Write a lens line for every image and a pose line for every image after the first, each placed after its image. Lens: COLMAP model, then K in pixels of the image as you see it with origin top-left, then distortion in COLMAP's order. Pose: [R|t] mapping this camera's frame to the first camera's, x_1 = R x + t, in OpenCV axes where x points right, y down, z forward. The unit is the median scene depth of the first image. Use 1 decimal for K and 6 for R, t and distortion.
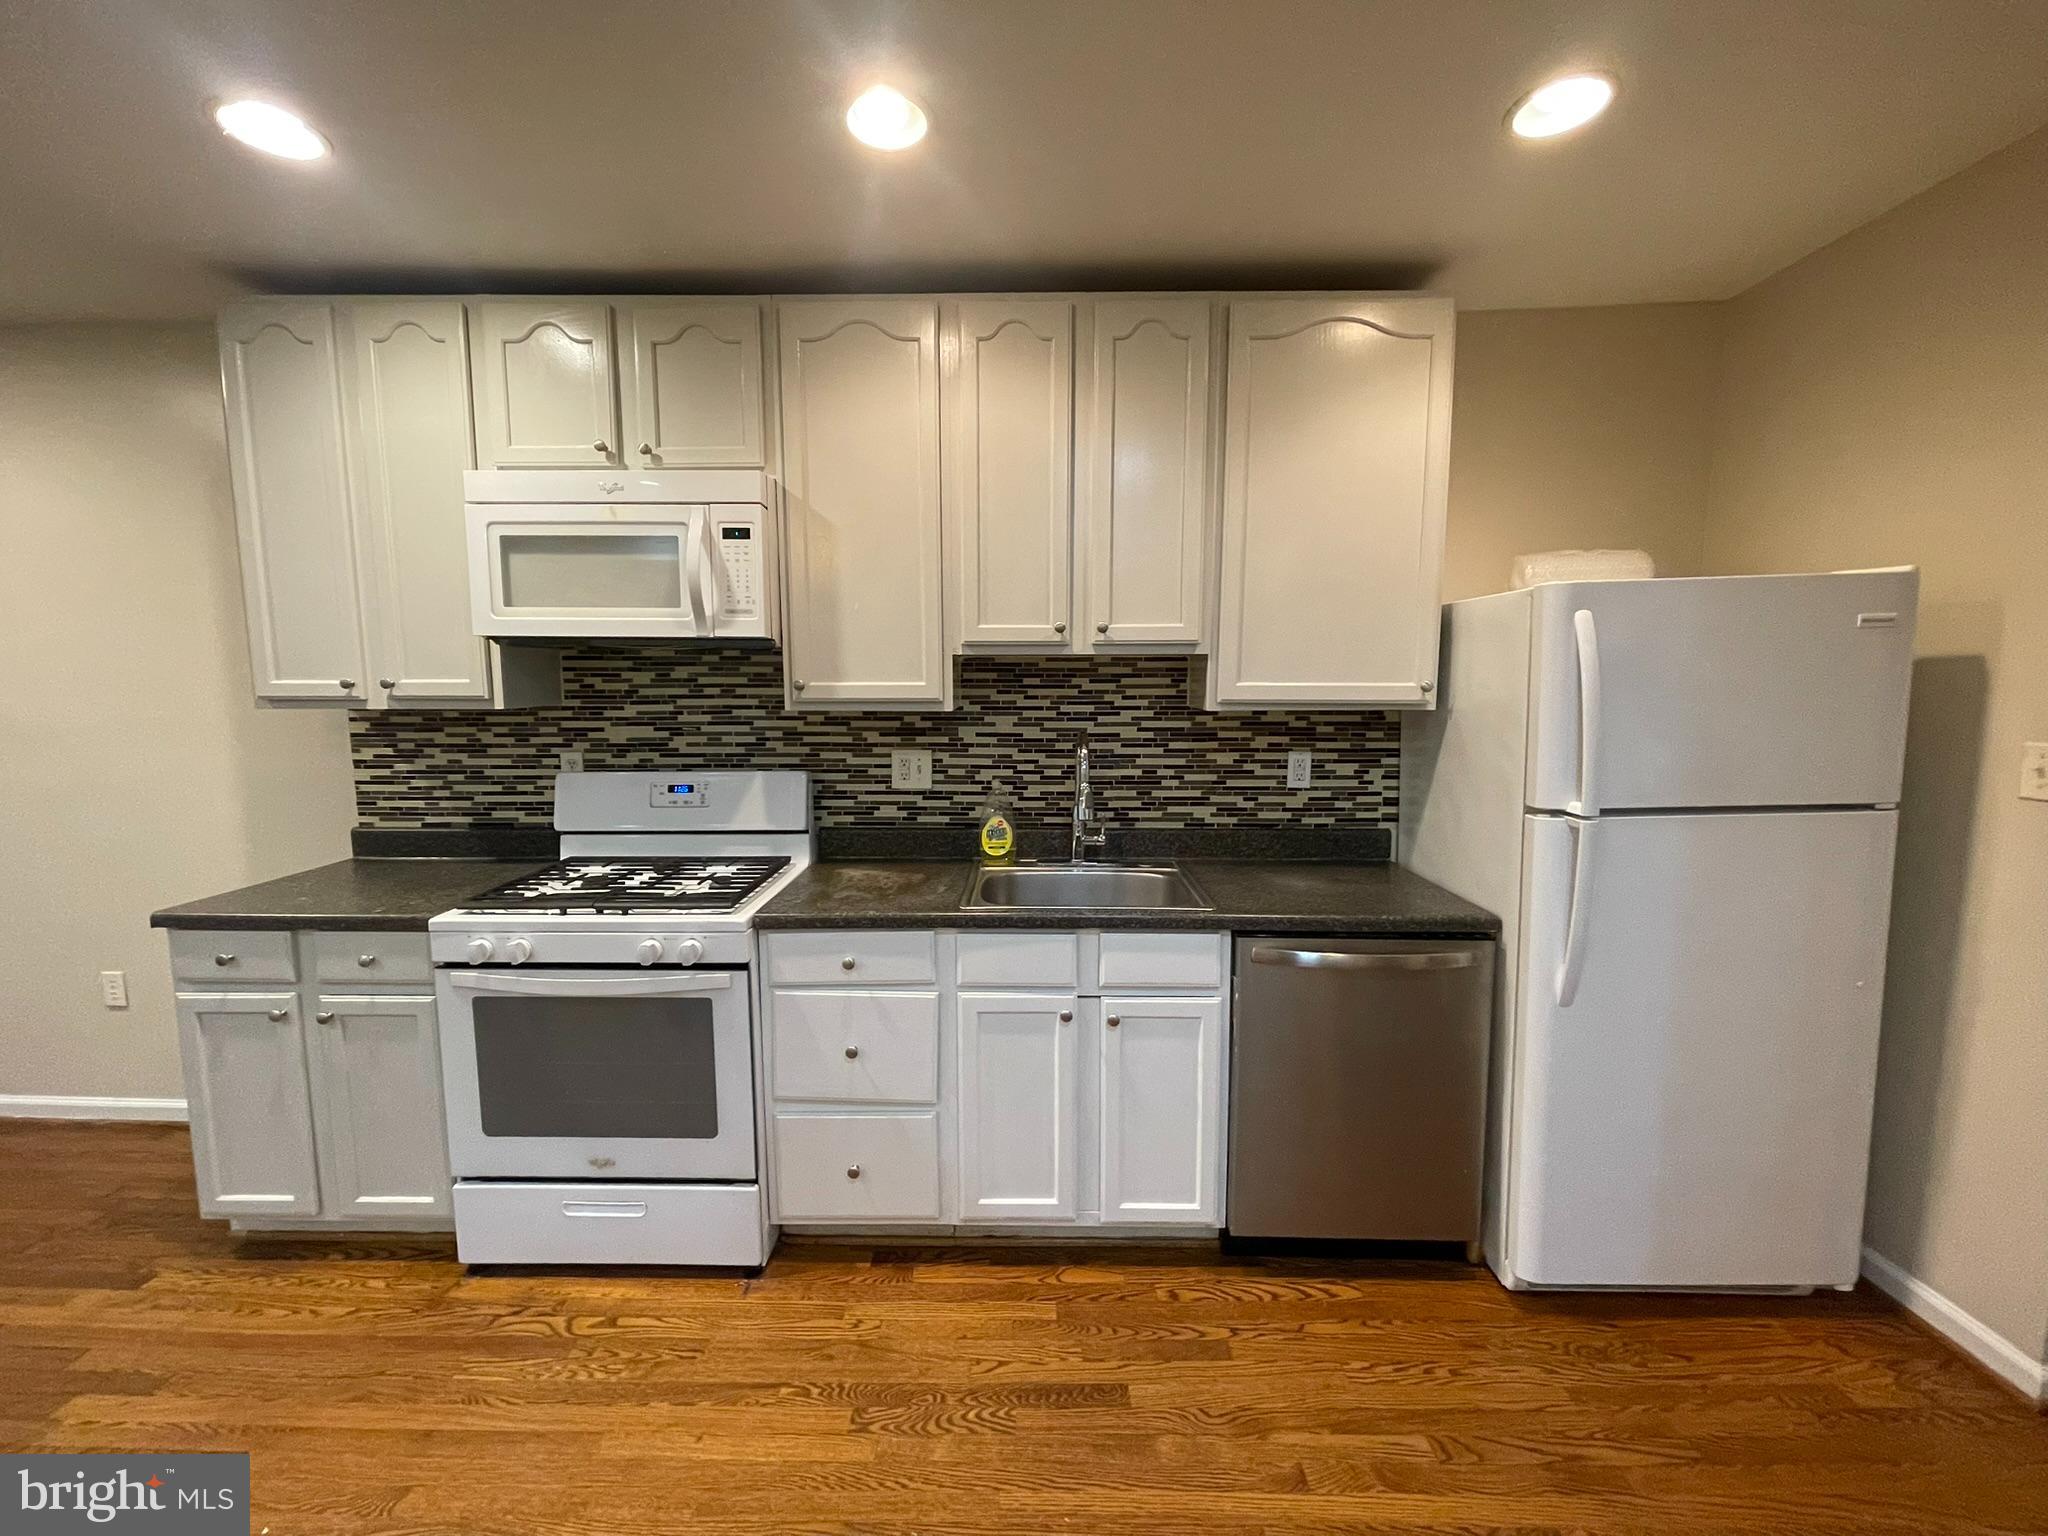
lens RADIAL K [[826.7, 0, 1013.1], [0, 826.7, 760.9], [0, 0, 1]] dist [-0.001134, -0.000320]
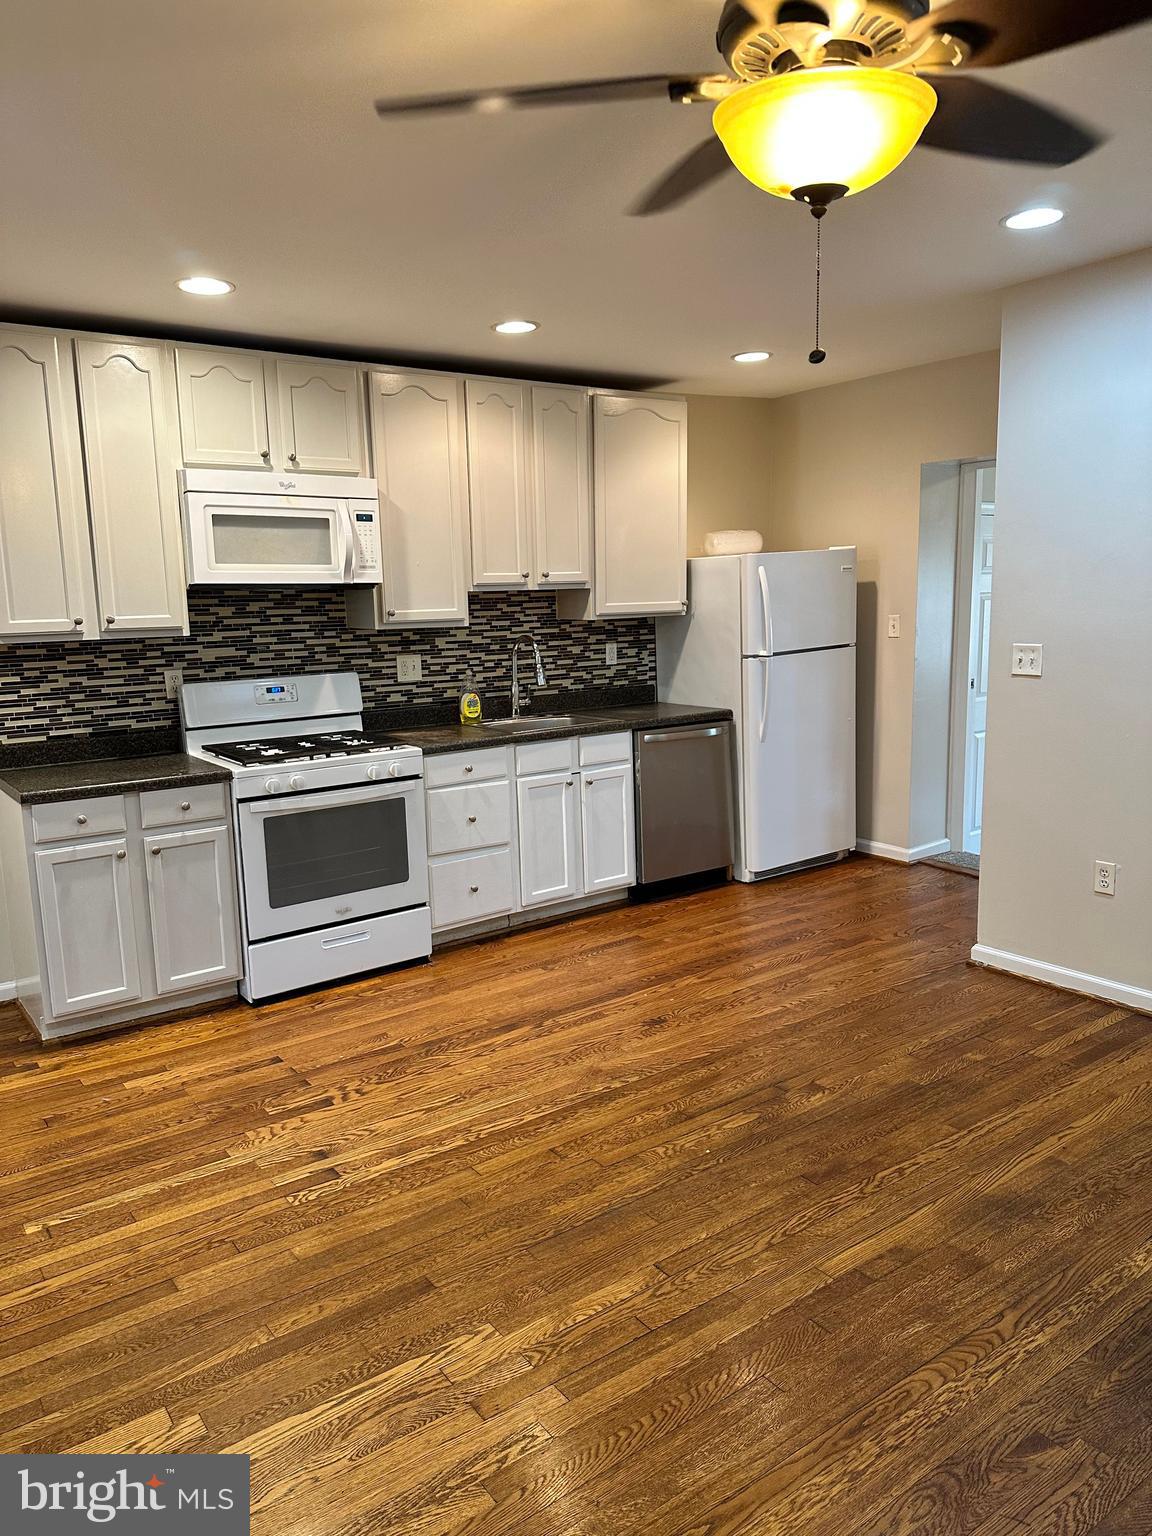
lens RADIAL K [[1120.8, 0, 564.6], [0, 1120.8, 770.0], [0, 0, 1]] dist [0.047634, -0.053561]
pose [[0.797924, -0.113657, 0.591946, -1.296584], [0.085749, 0.993477, 0.075166, 0.075730], [-0.596628, -0.009218, 0.802465, -0.933196]]
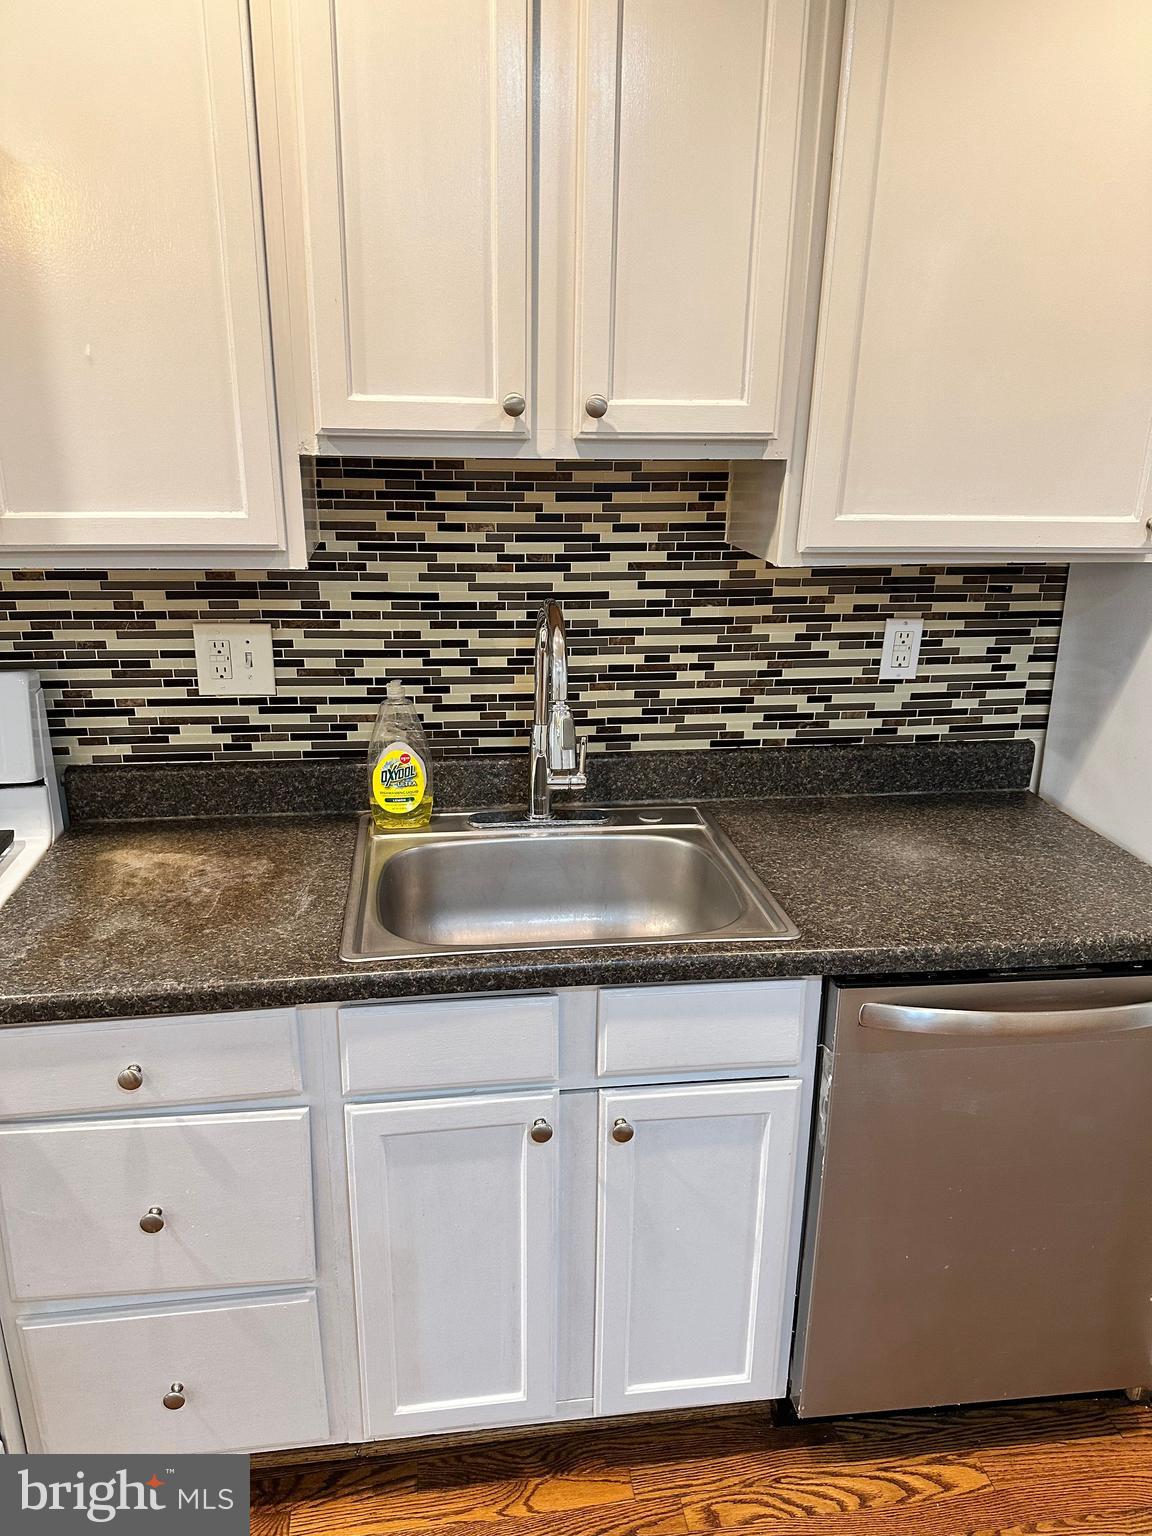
lens RADIAL K [[1063.3, 0, 564.7], [0, 1063.3, 776.8], [0, 0, 1]] dist [0.058946, -0.011706]
pose [[0.987482, -0.037344, 0.153248, -0.020818], [0.001841, 0.974231, 0.225545, -0.084991], [-0.157721, -0.222440, 0.962104, 0.302849]]
